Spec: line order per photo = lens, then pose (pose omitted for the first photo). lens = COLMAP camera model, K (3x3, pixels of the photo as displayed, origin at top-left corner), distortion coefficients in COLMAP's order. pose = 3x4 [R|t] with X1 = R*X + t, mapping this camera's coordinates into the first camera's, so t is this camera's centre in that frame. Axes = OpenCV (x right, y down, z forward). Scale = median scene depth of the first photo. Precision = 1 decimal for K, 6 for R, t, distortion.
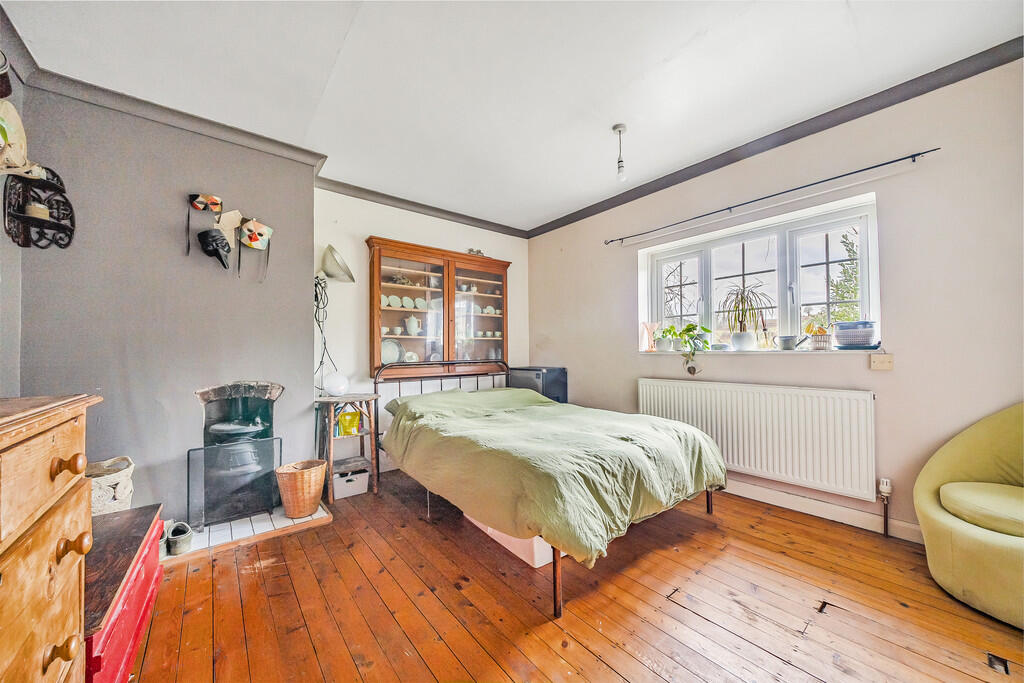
lens RADIAL K [[365.4, 0, 507.2], [0, 365.4, 344.9], [0, 0, 1]] dist [-0.001212, 0.000057]
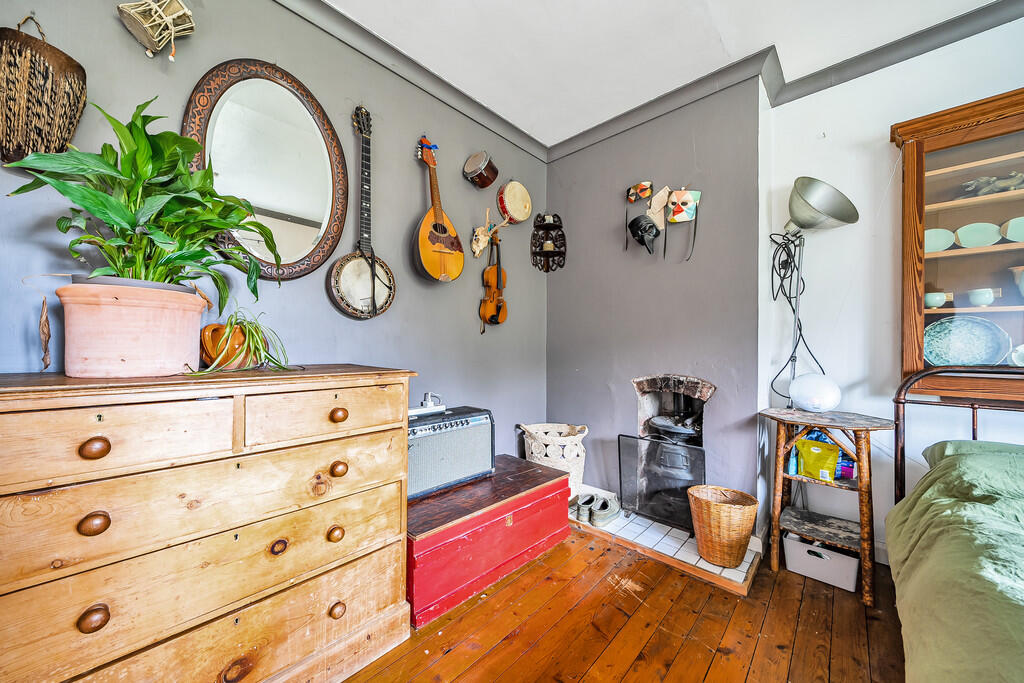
lens RADIAL K [[365.4, 0, 507.4], [0, 365.4, 347.7], [0, 0, 1]] dist [-0.001212, 0.000057]
pose [[0.122519, 0.010870, -0.992407, 0.119040], [0.013015, 0.999836, 0.012559, 0.016502], [0.992381, -0.014454, 0.122358, 0.482291]]
